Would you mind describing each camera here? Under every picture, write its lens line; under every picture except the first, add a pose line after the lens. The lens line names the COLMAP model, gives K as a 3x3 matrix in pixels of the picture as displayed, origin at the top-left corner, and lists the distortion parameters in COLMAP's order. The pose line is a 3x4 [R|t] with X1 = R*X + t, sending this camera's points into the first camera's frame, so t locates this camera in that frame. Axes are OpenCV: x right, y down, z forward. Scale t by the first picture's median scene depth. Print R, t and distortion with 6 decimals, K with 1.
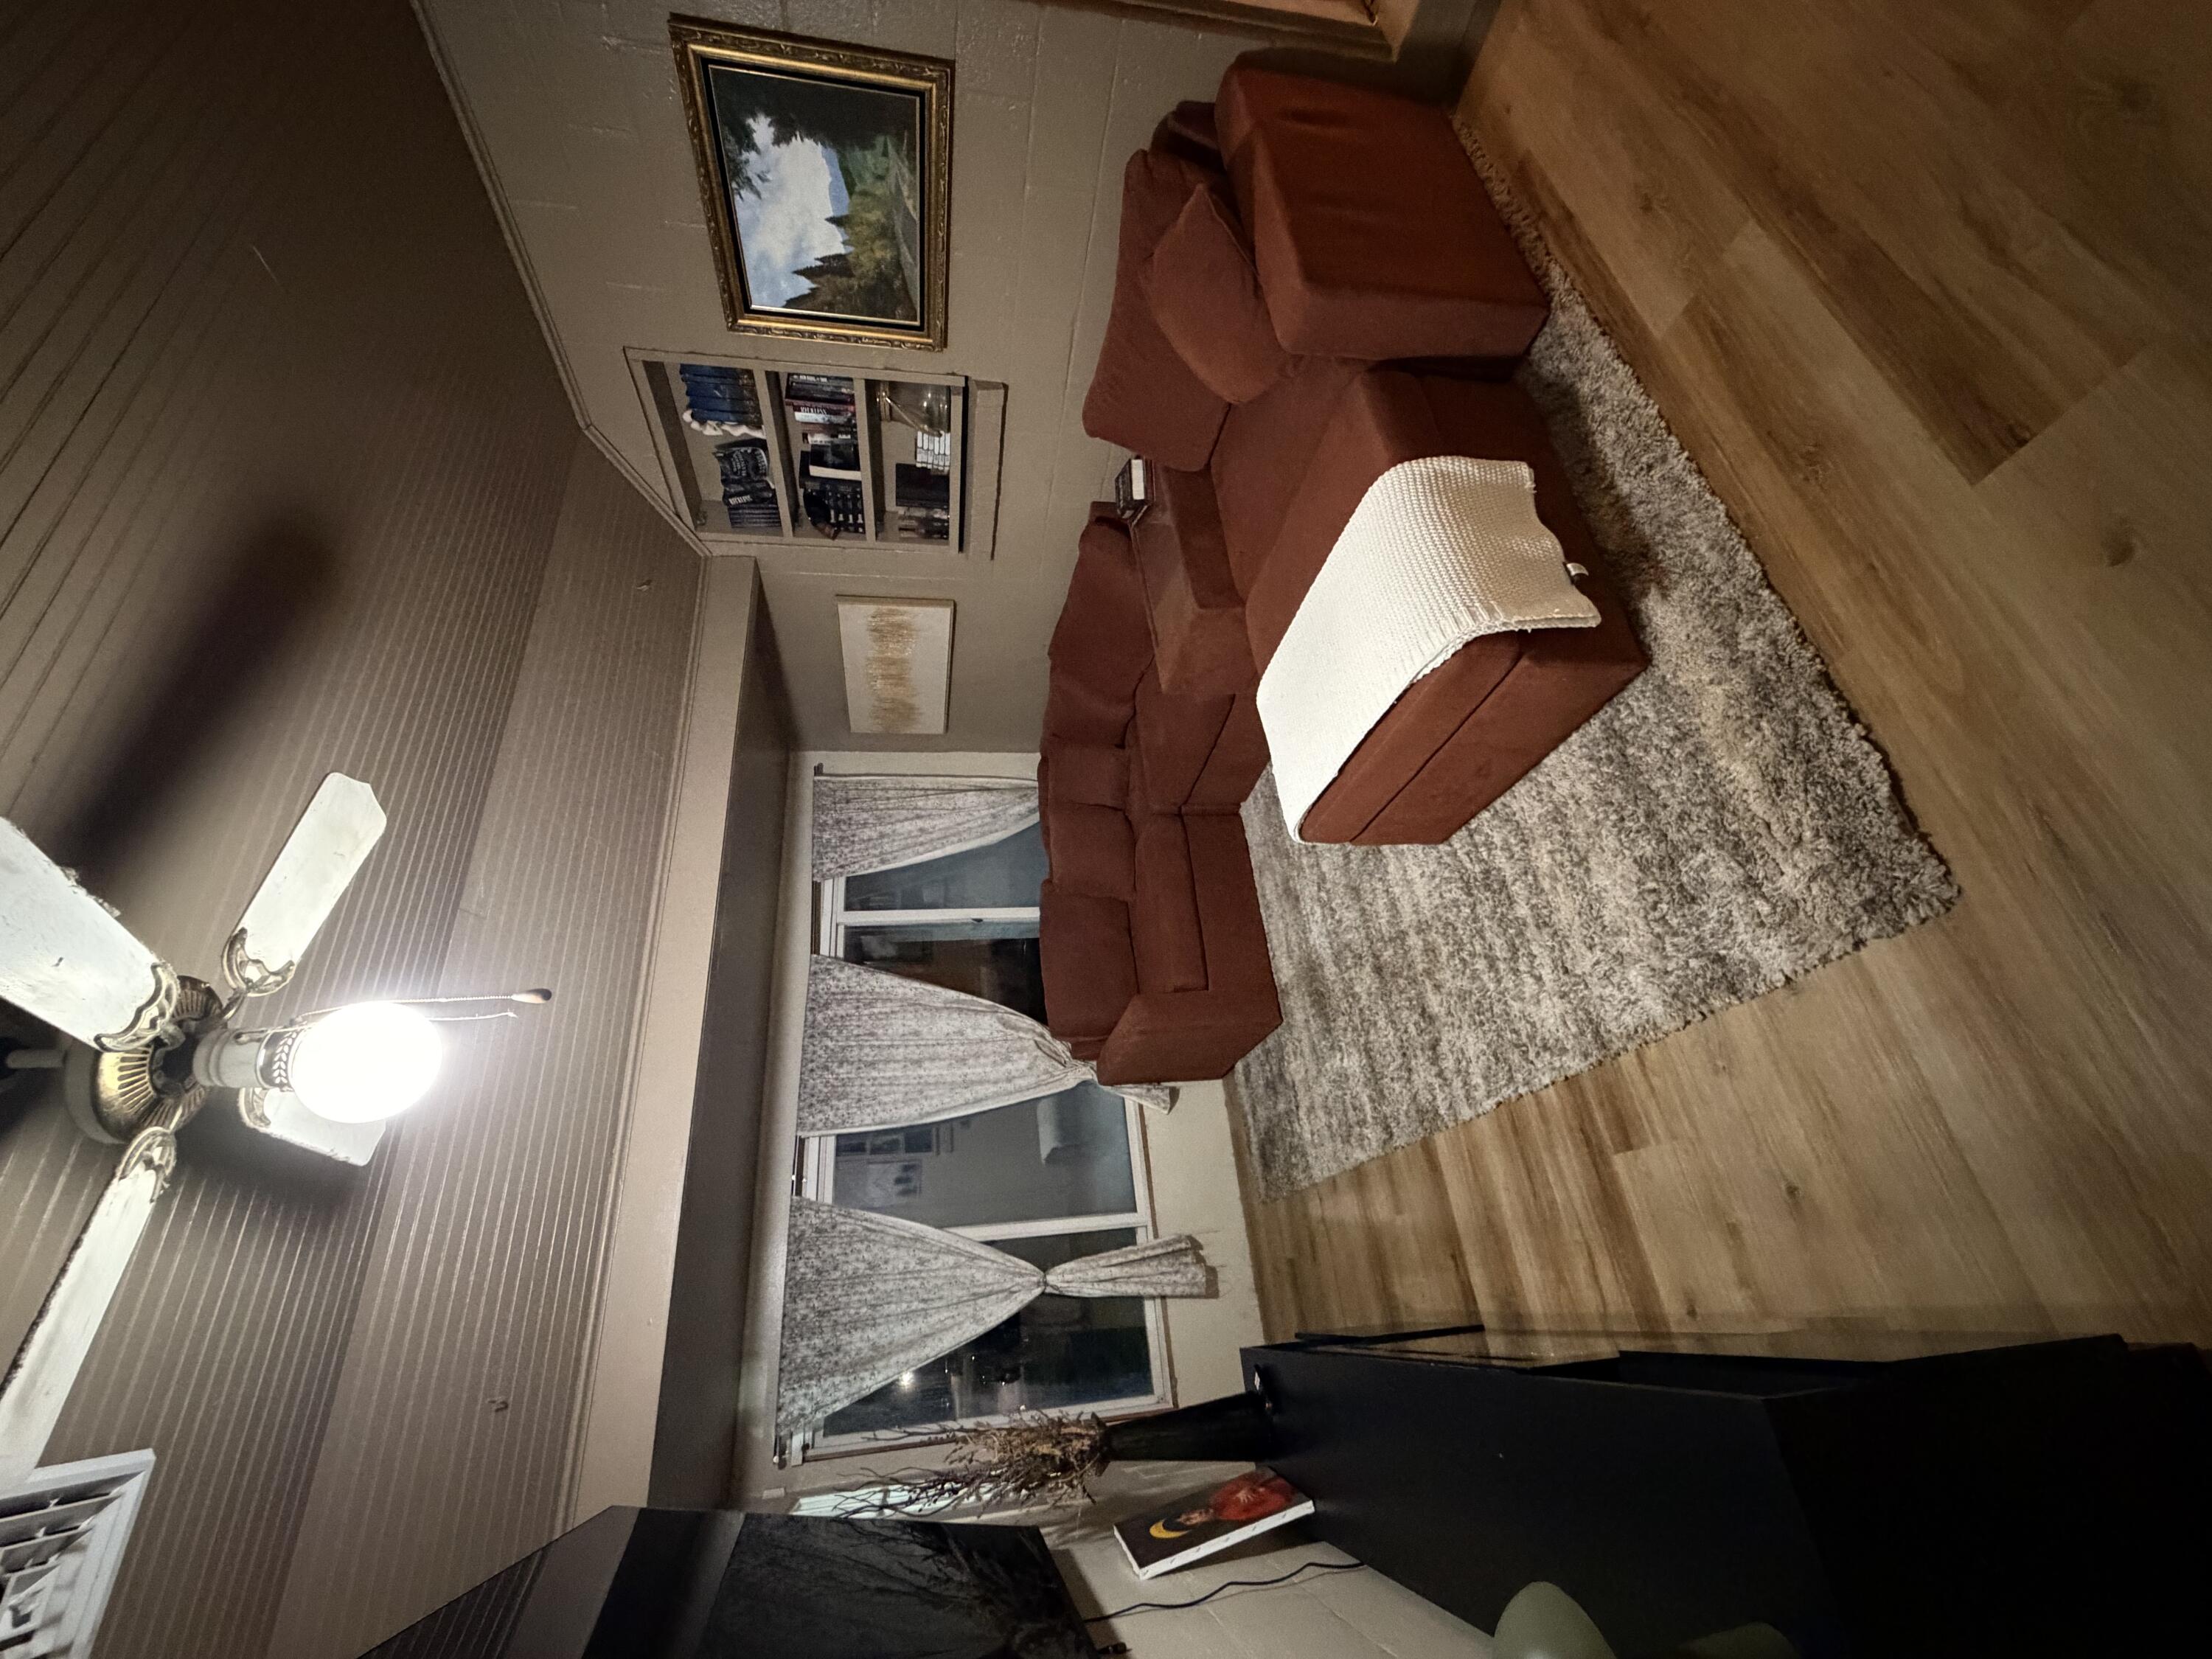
lens RADIAL K [[879.4, 0, 1106.0], [0, 879.4, 834.1], [0, 0, 1]] dist [0.001127, -0.000906]
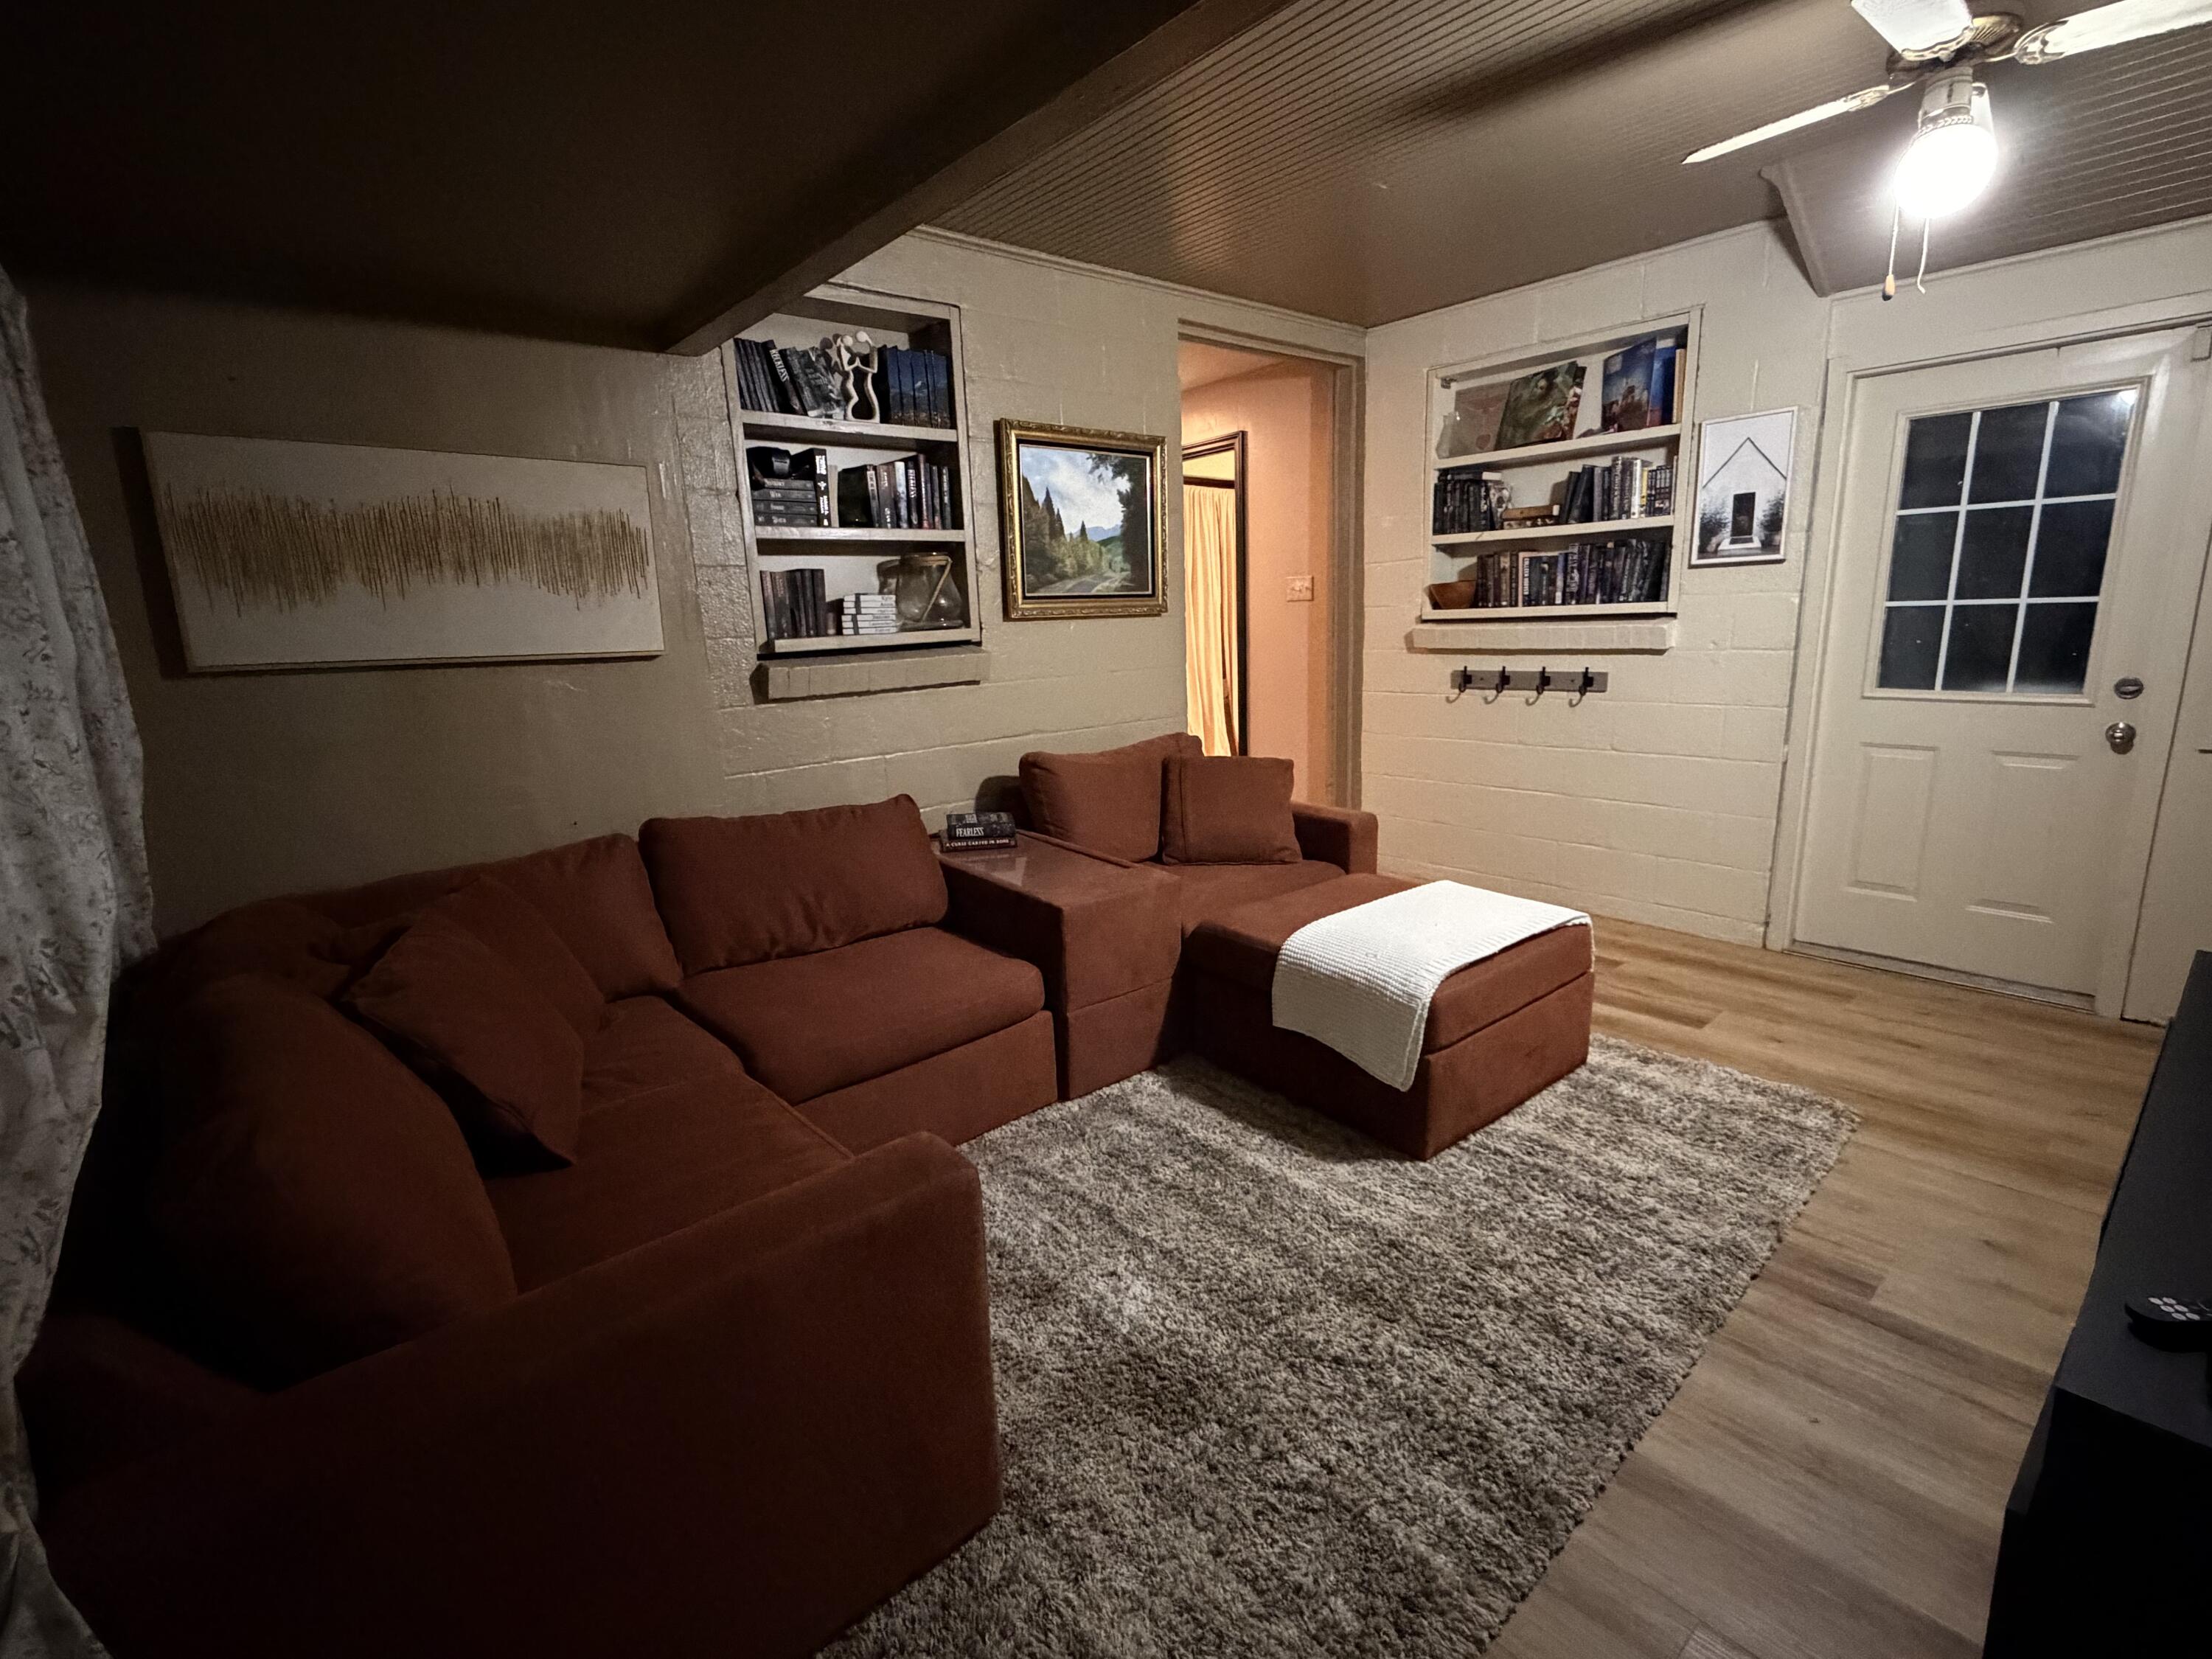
lens RADIAL K [[1023.7, 0, 1105.5], [0, 1023.7, 836.7], [0, 0, 1]] dist [0.000525, 0.000008]
pose [[0.235529, 0.940165, 0.246201, -0.257976], [0.217903, 0.195793, -0.956129, 0.875771], [-0.947124, 0.278844, -0.158750, 1.401678]]
